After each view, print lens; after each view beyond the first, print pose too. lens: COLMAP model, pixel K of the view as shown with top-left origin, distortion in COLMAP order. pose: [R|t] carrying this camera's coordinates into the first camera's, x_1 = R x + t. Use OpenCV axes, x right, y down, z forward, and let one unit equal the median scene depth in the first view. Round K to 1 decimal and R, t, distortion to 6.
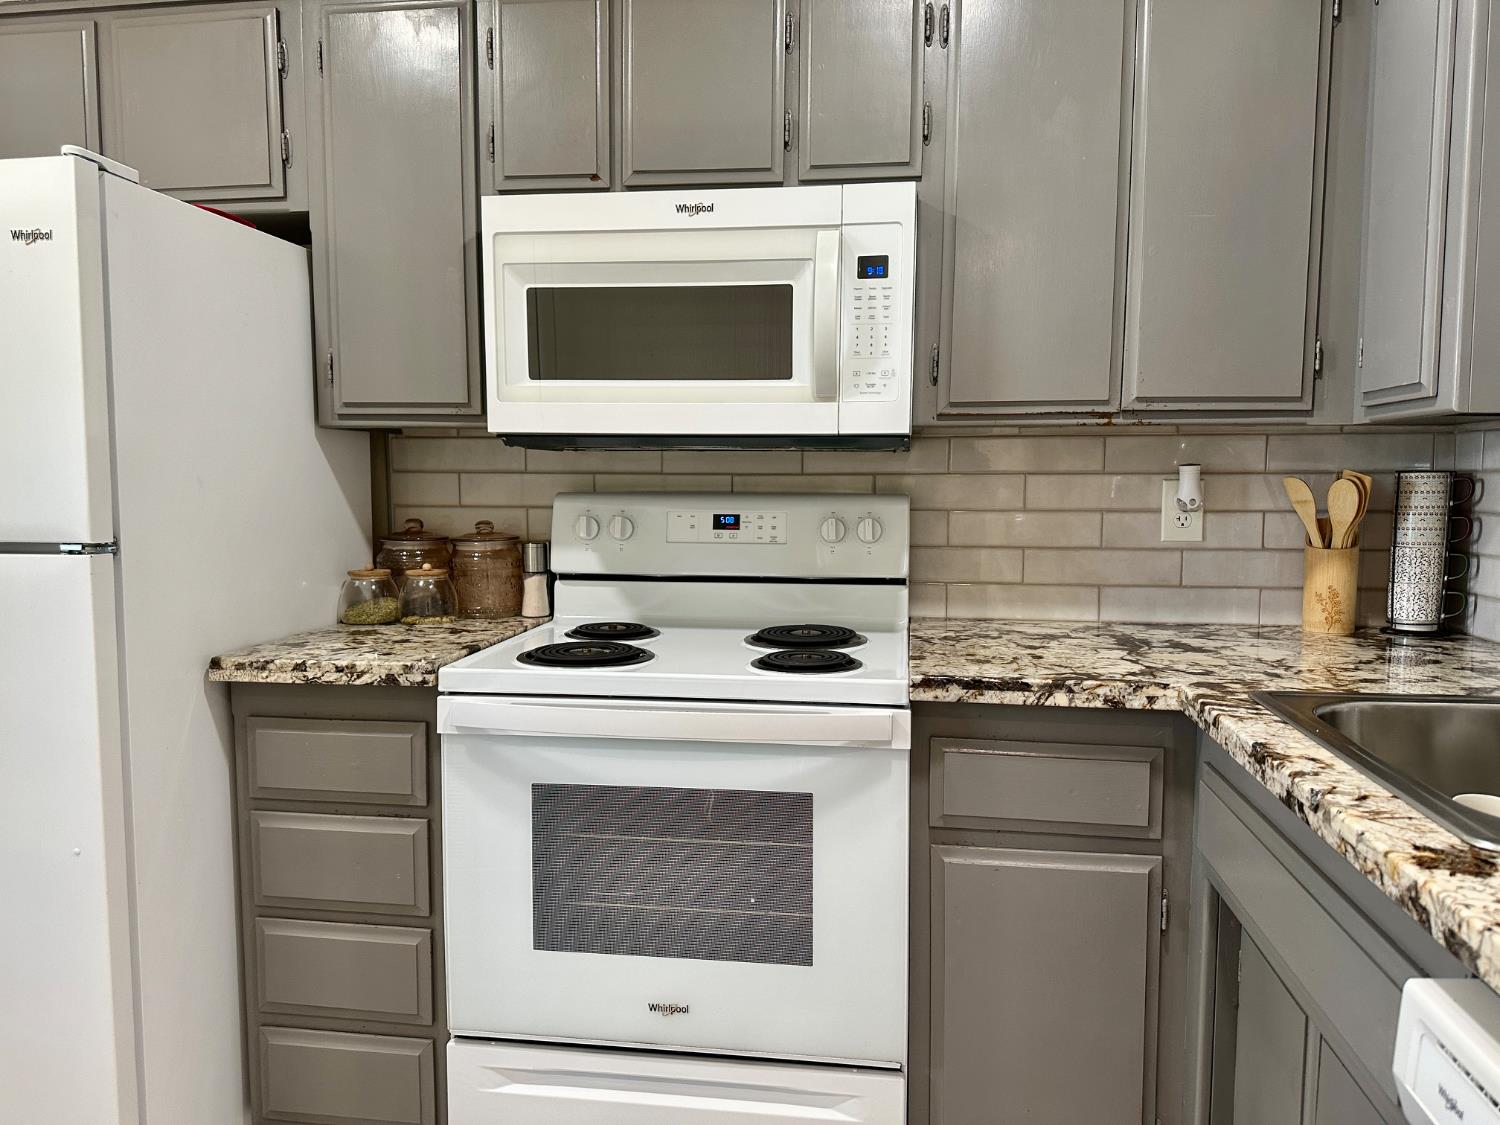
lens RADIAL K [[1057.9, 0, 759.7], [0, 1057.9, 563.0], [0, 0, 1]] dist [0.054666, -0.066202]
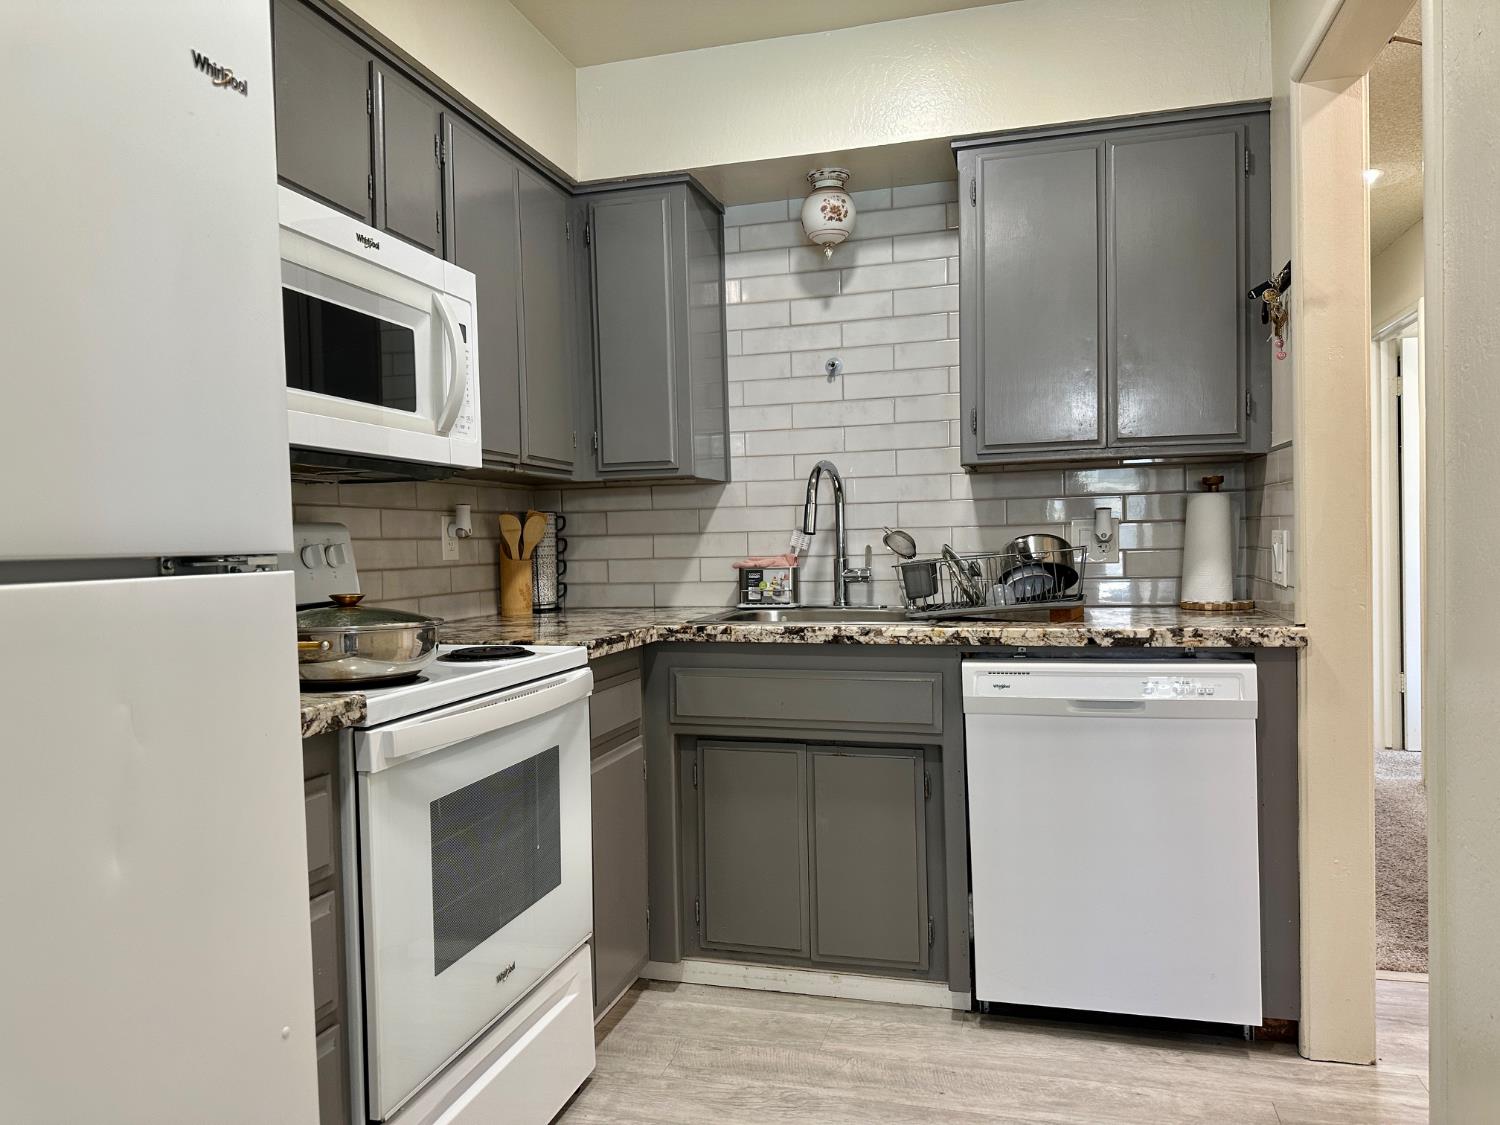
lens RADIAL K [[1057.9, 0, 751.3], [0, 1057.9, 558.3], [0, 0, 1]] dist [0.054666, -0.066202]
pose [[0.129677, -0.019191, 0.991371, -1.085011], [0.102168, 0.994750, 0.005892, 0.009391], [-0.986279, 0.100523, 0.130957, 0.533656]]
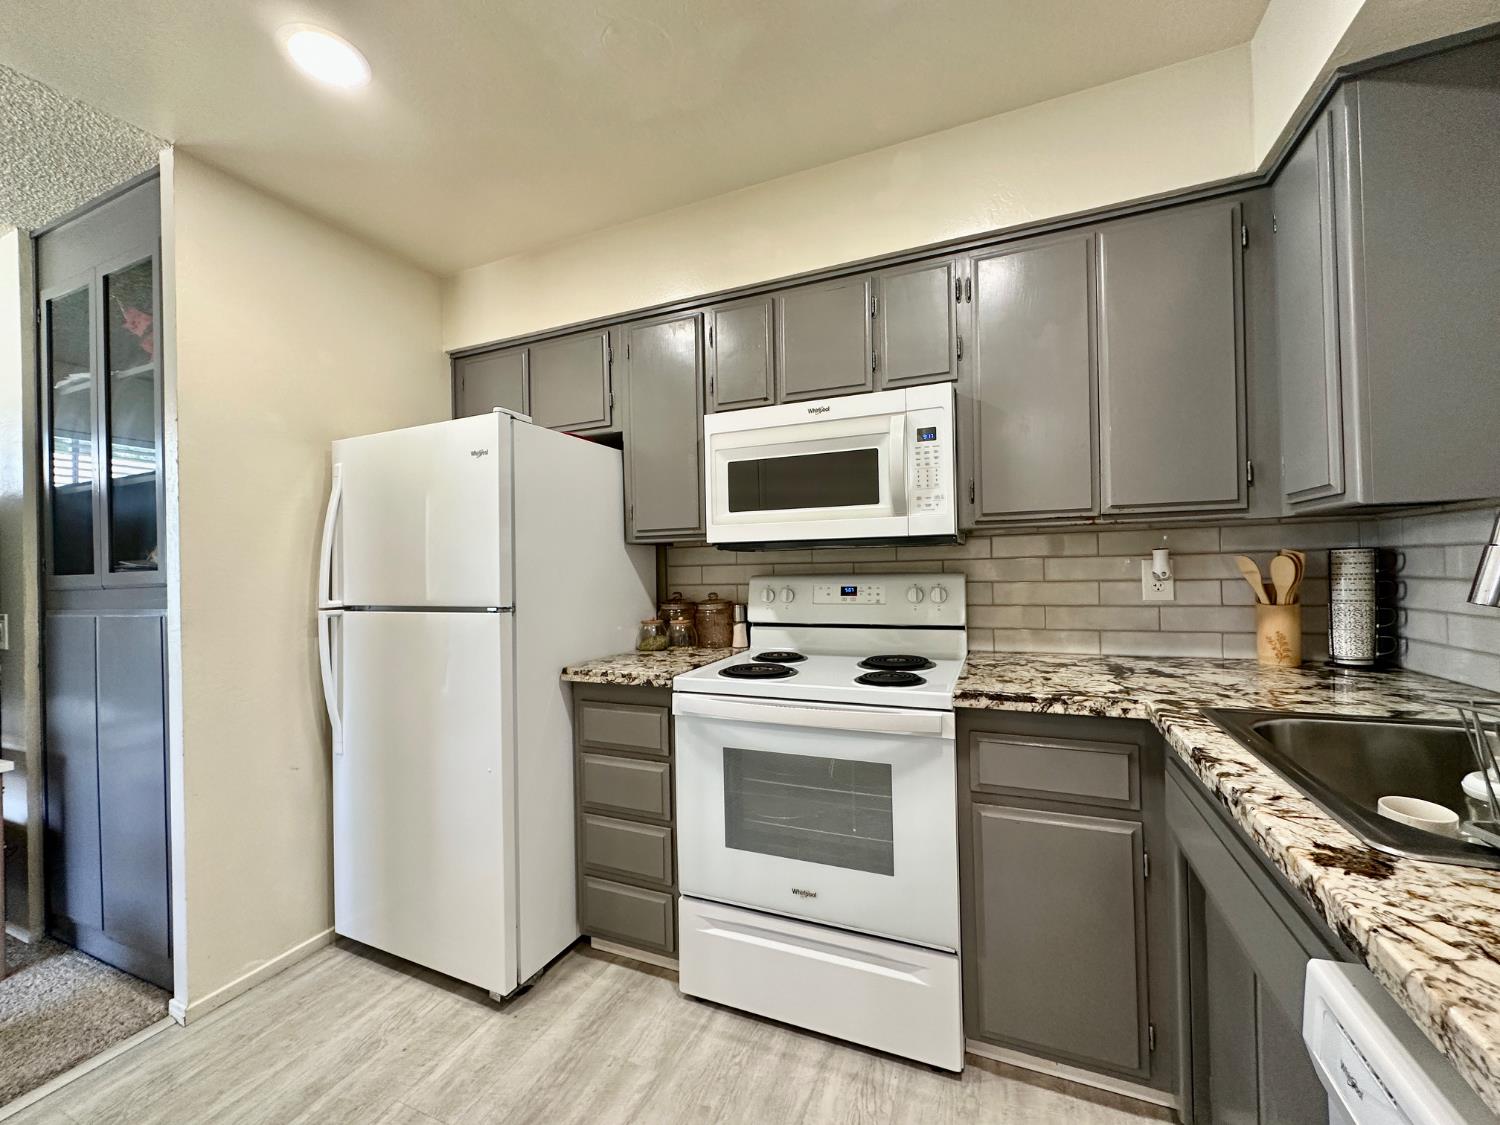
lens RADIAL K [[599.4, 0, 748.2], [0, 599.4, 560.8], [0, 0, 1]] dist [-0.006335, 0.001562]
pose [[0.964827, -0.026381, -0.261558, 0.078389], [0.002641, 0.995875, -0.090702, -0.002066], [0.262872, 0.086821, 0.960916, 0.059816]]
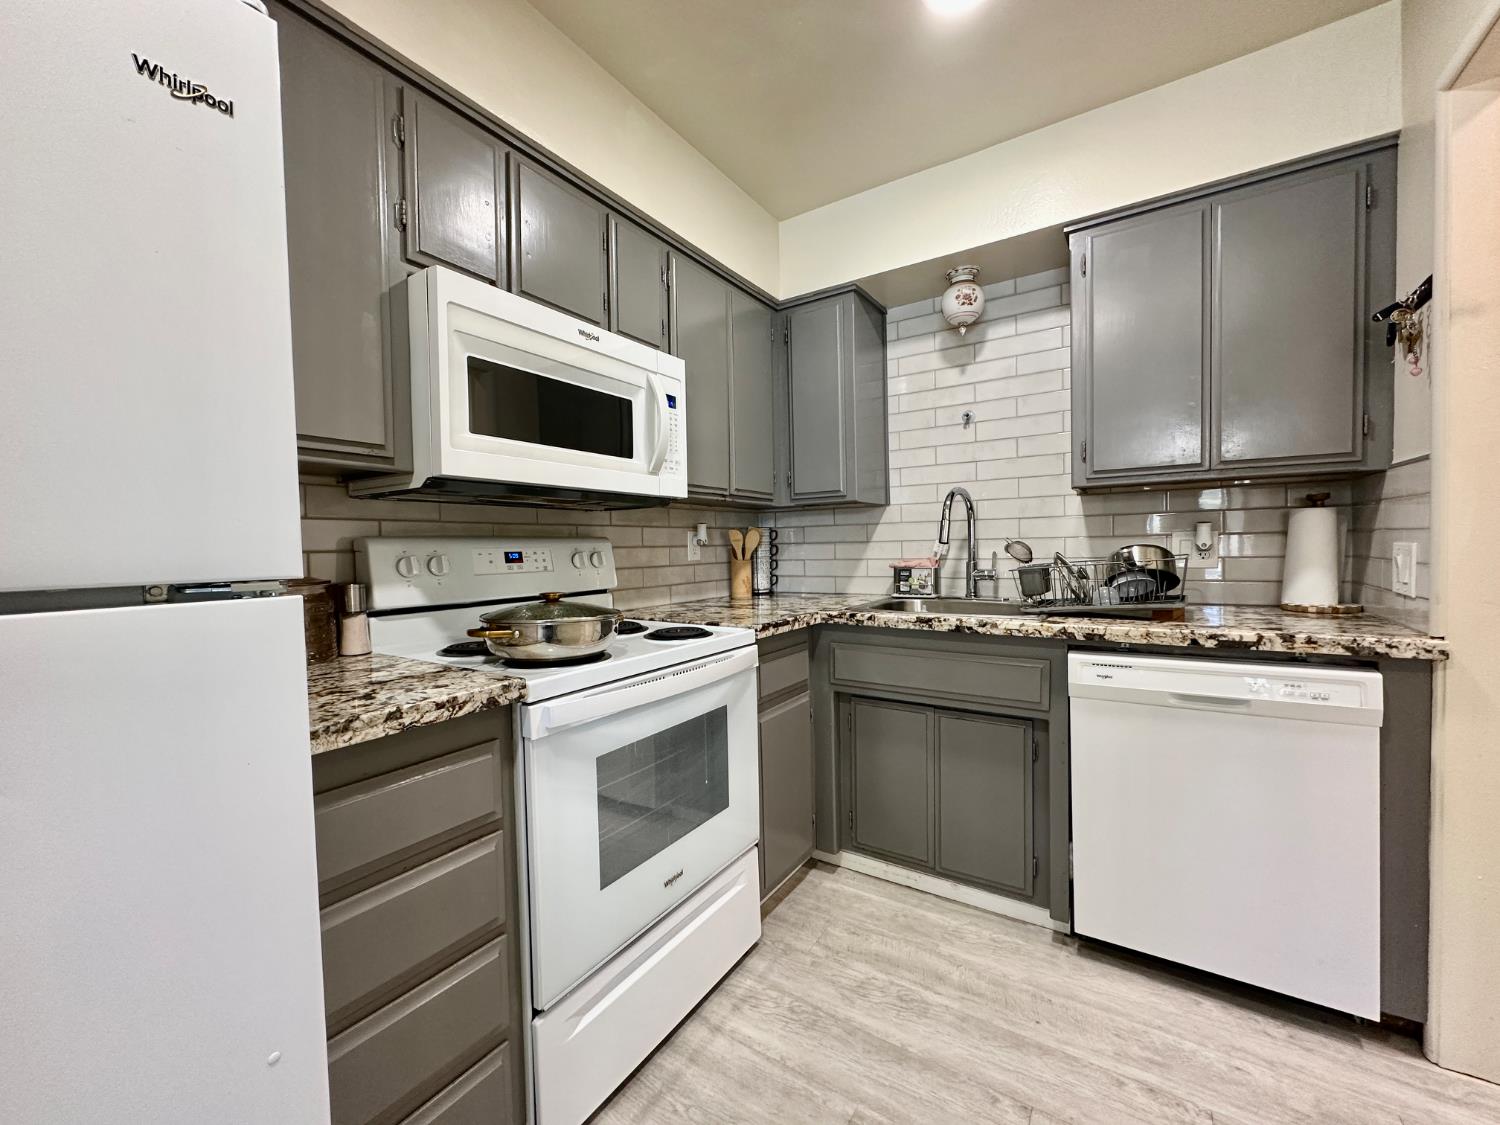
lens RADIAL K [[599.4, 0, 750.5], [0, 599.4, 561.2], [0, 0, 1]] dist [-0.006335, 0.001562]
pose [[0.426514, -0.032146, 0.903909, -0.730817], [0.093147, 0.995616, -0.008545, 0.000829], [-0.899672, 0.087841, 0.427639, 0.490781]]
